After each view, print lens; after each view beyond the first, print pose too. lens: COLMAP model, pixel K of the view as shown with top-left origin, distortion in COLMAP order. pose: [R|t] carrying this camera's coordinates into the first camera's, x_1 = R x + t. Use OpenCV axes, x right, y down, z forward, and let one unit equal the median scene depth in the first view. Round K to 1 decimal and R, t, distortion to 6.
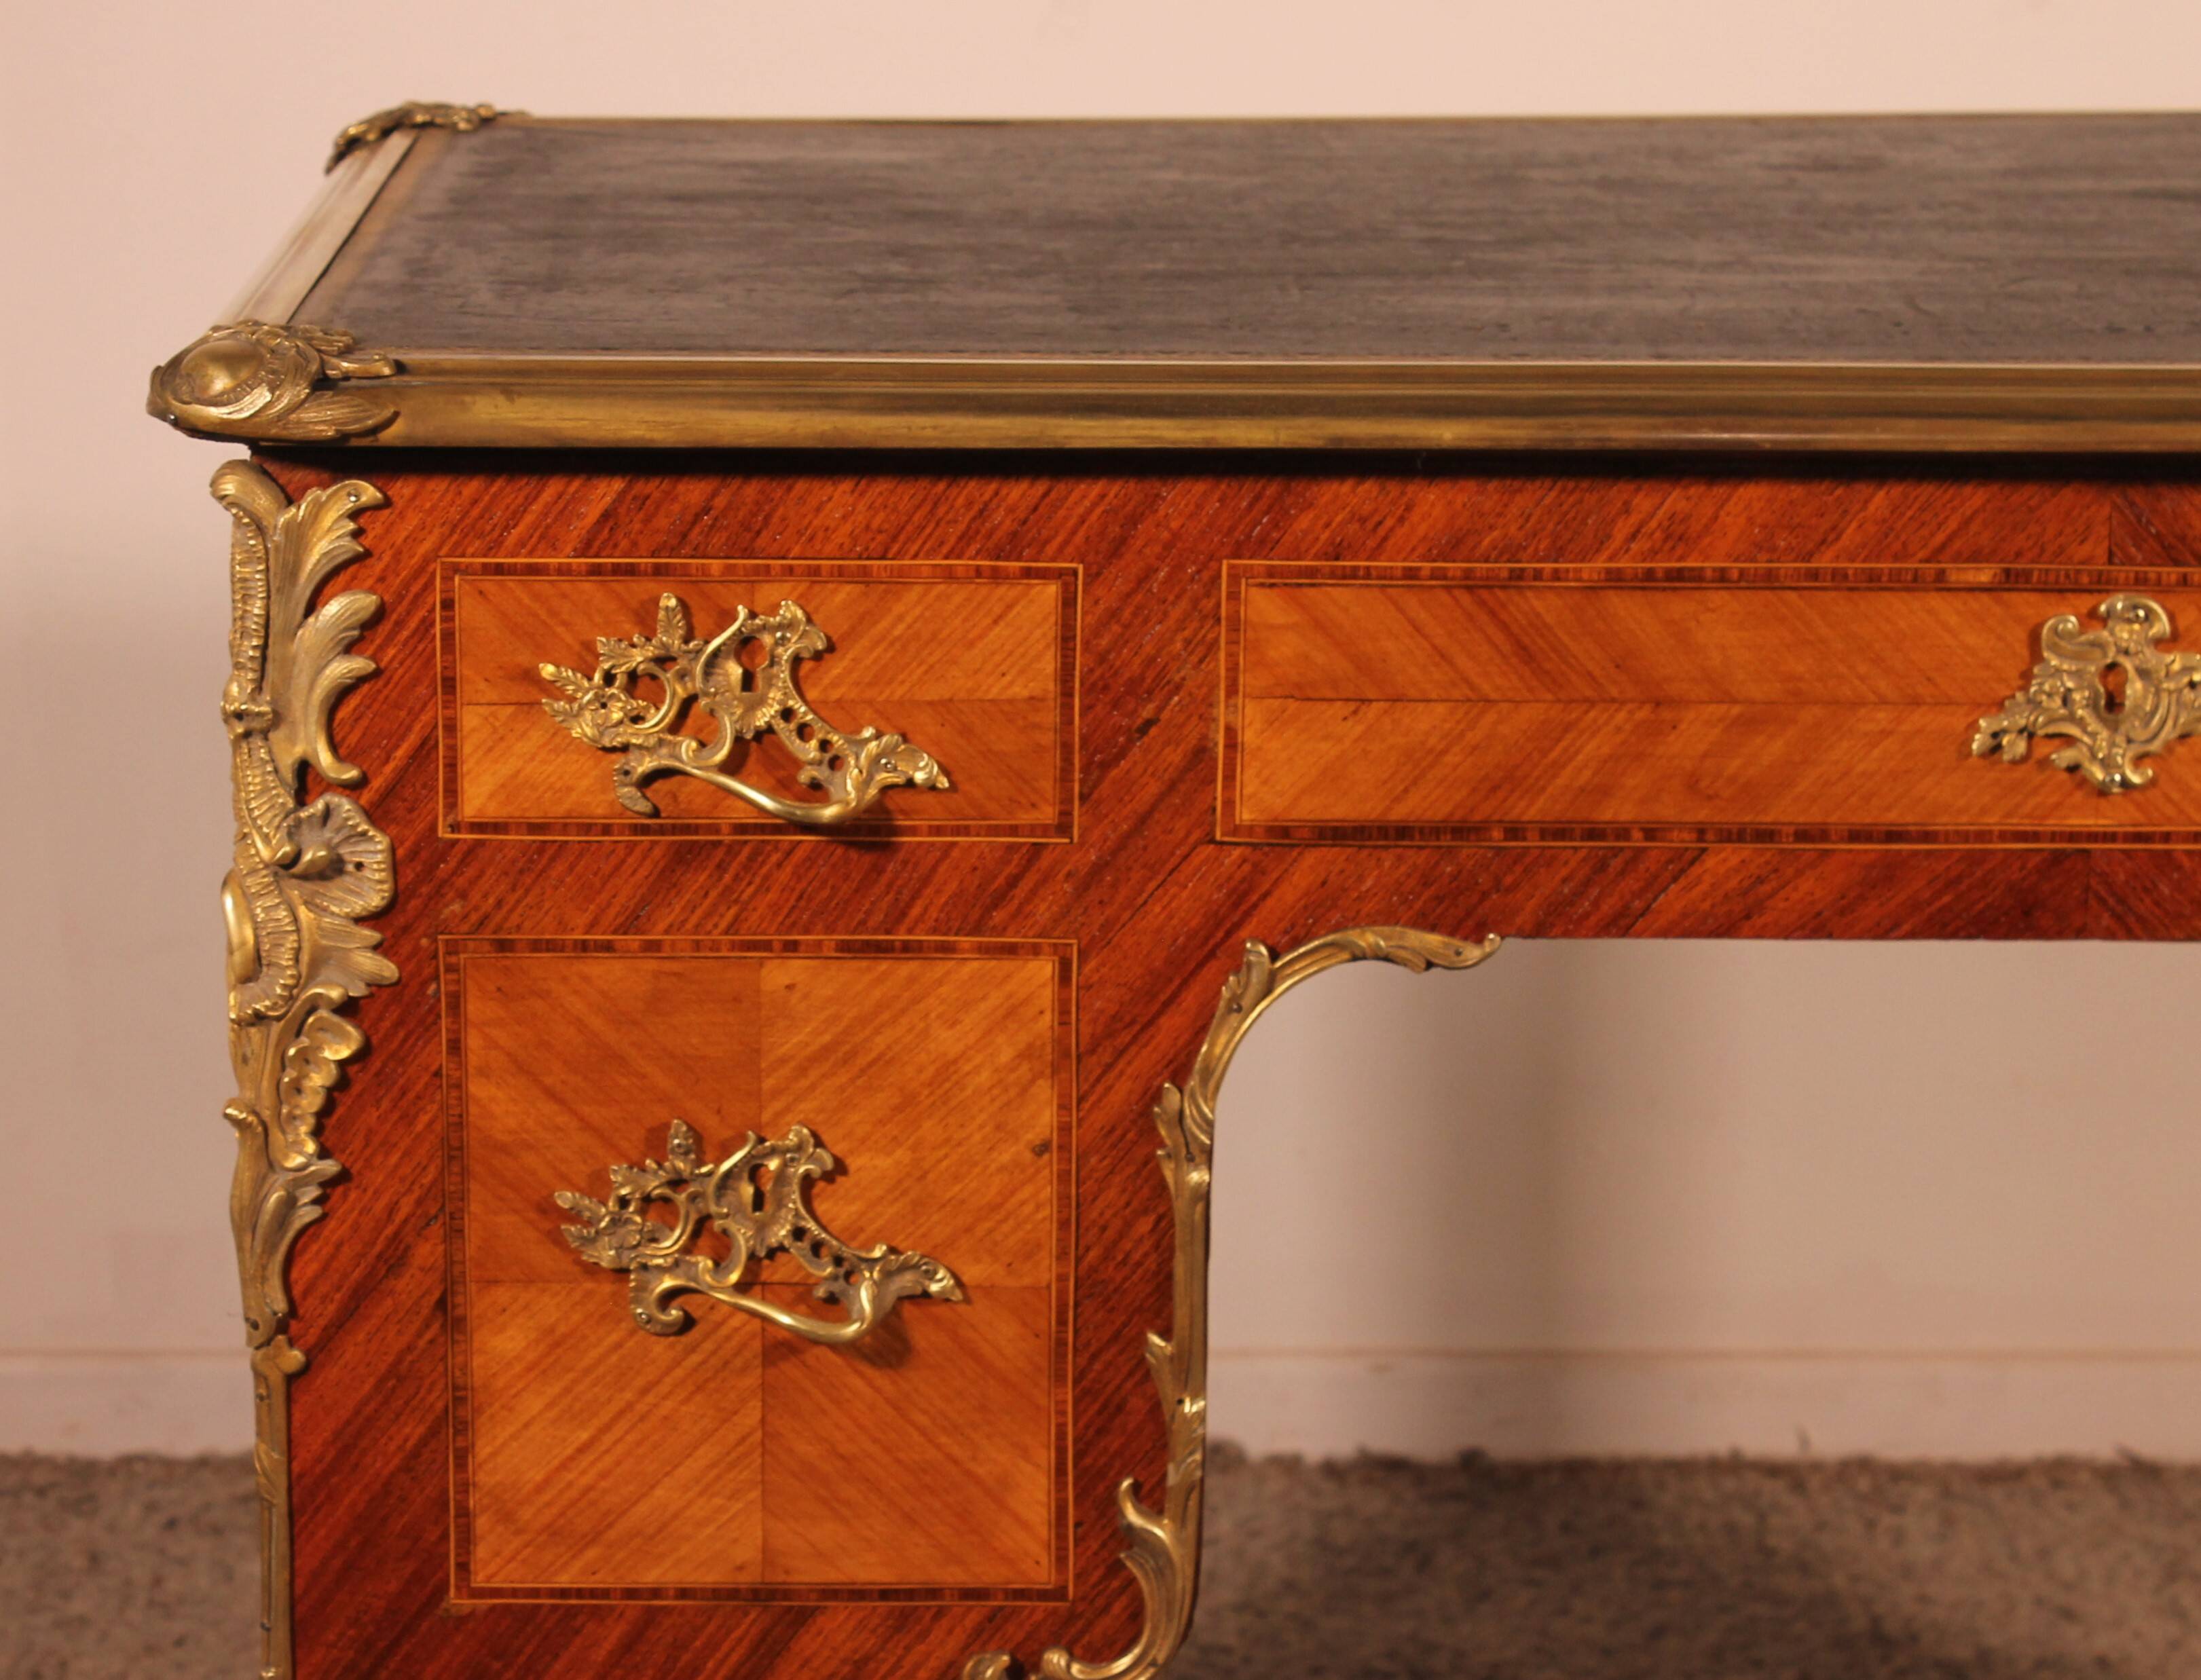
lens RADIAL K [[5758.6, 0, 937.4], [0, 5758.6, 835.7], [0, 0, 1]] dist [0.046586, 0.380375]
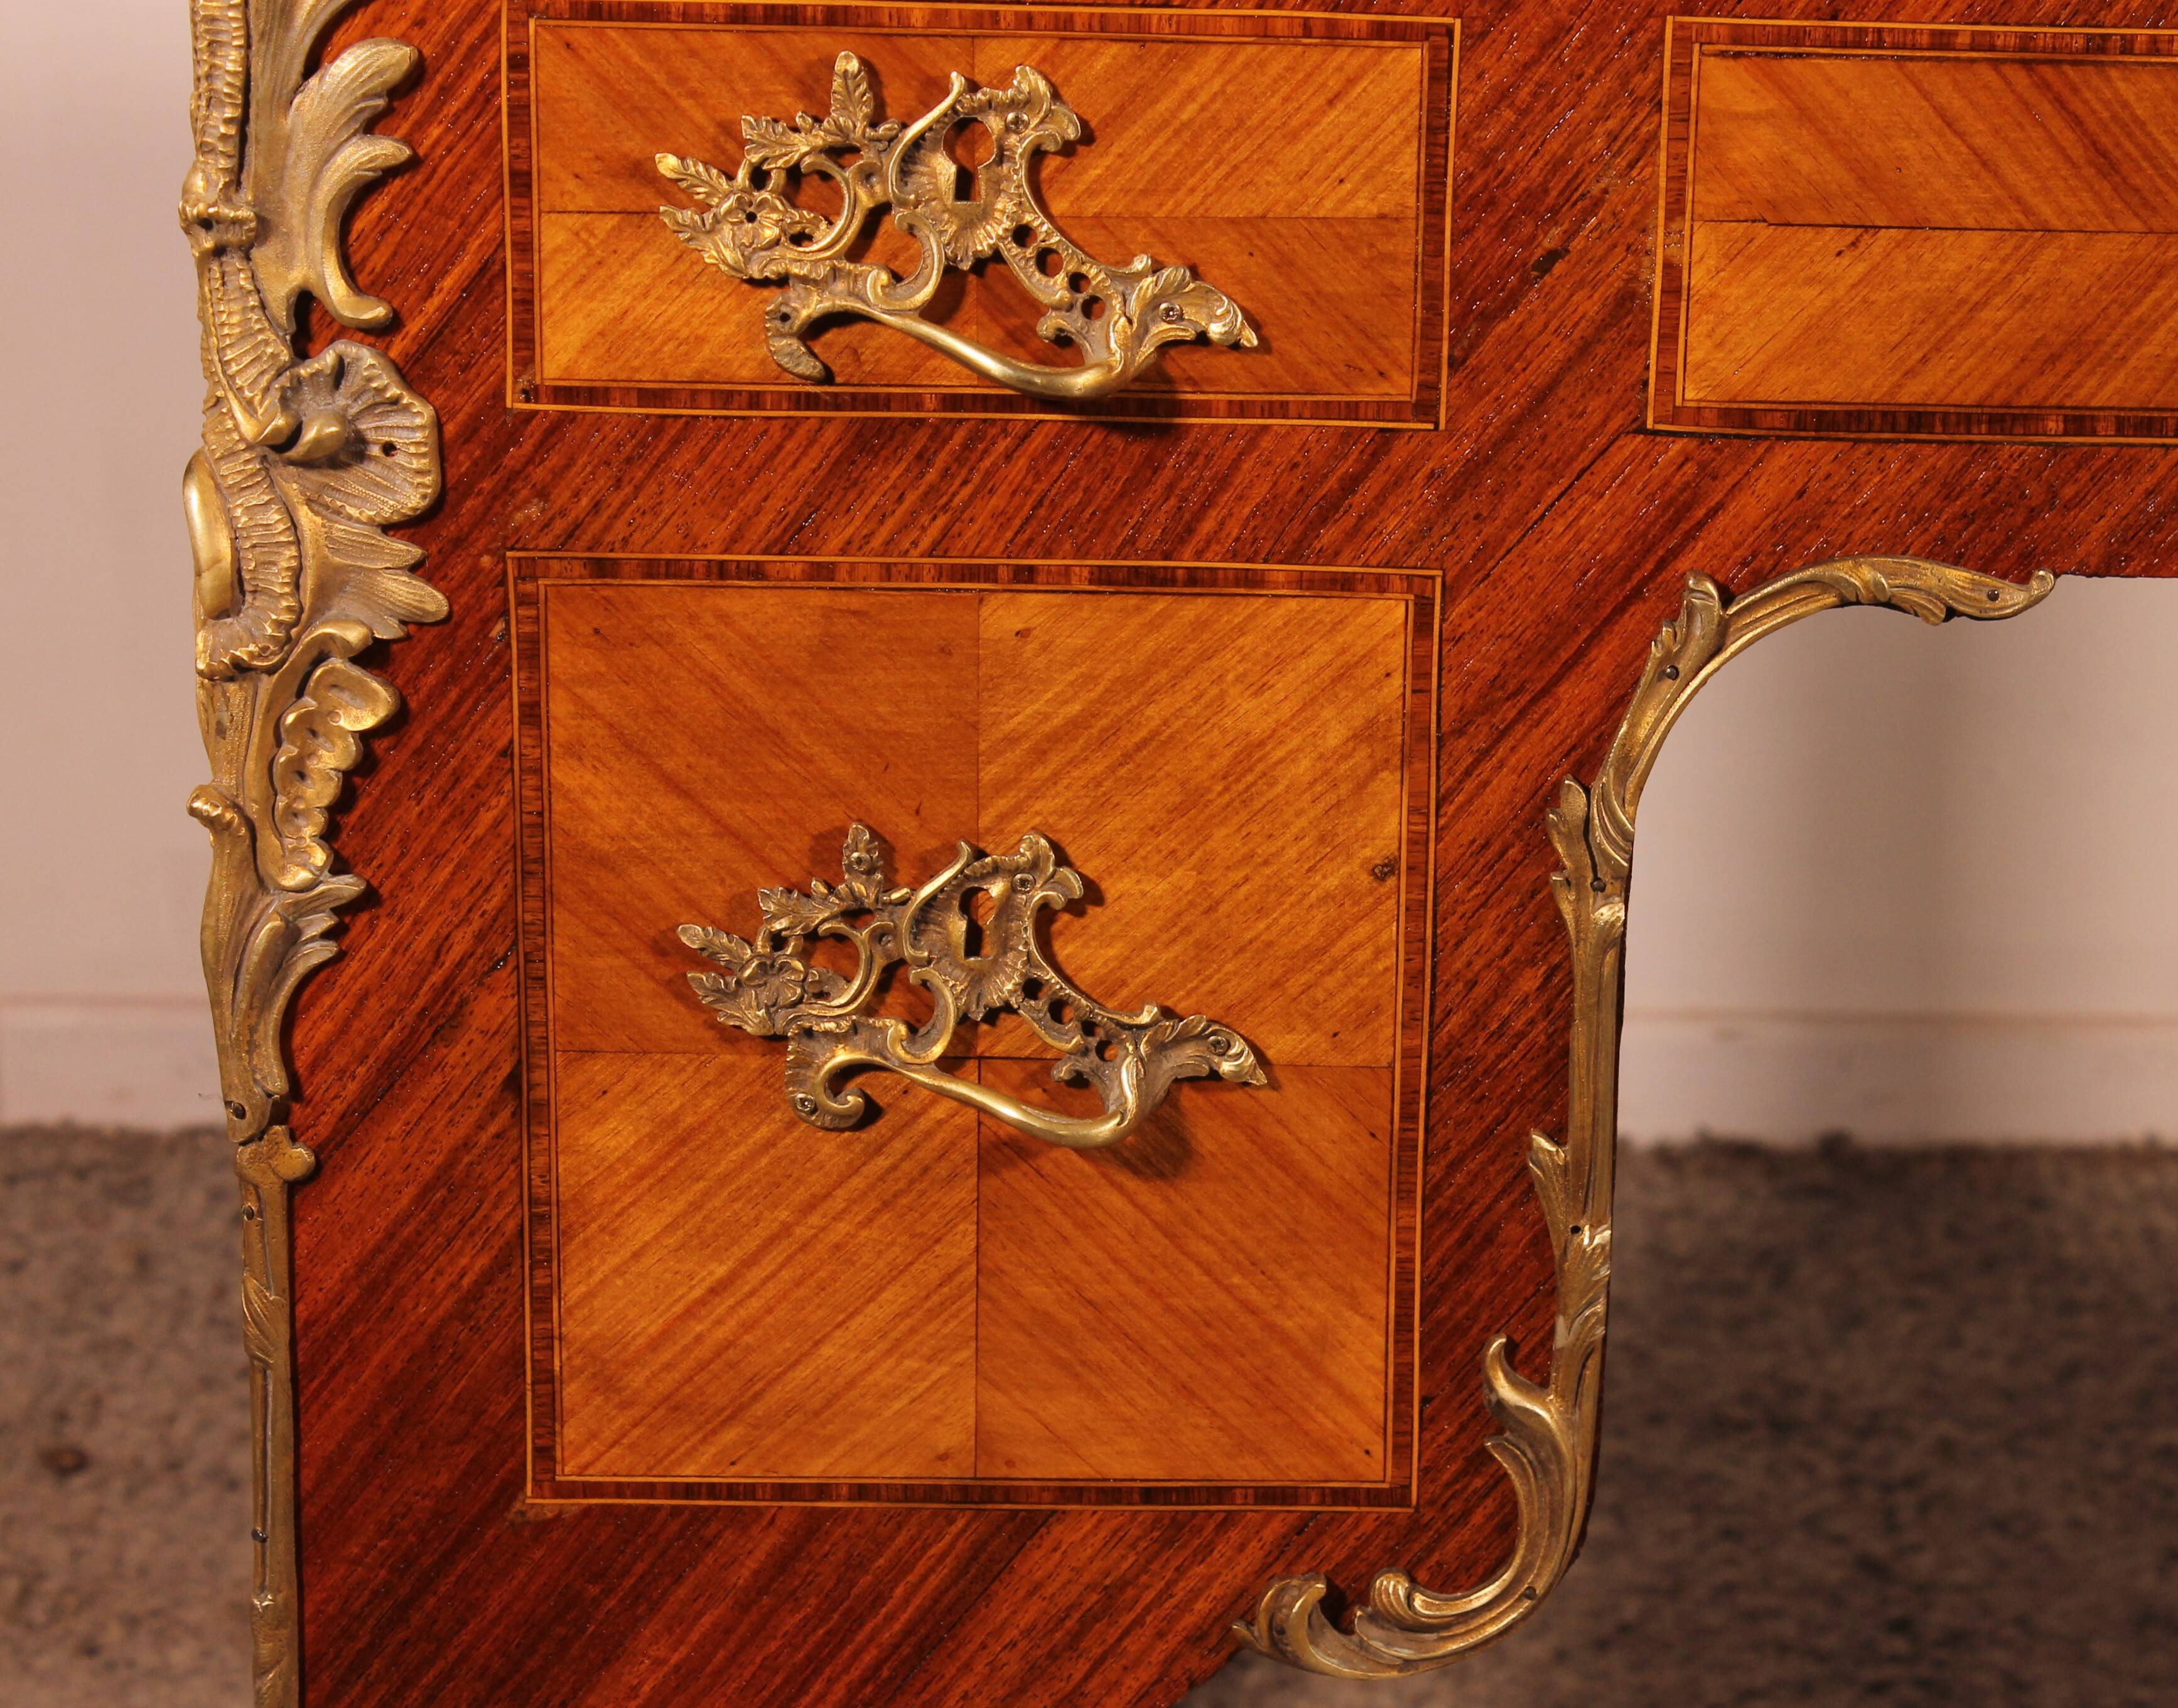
lens RADIAL K [[5795.9, 0, 1405.6], [0, 5795.9, 805.1], [0, 0, 1]] dist [0.063536, 0.195285]
pose [[0.998966, 0.010885, 0.044134, -0.010326], [-0.014342, 0.996789, 0.078773, -0.008513], [-0.043134, -0.079325, 0.995915, 0.309388]]
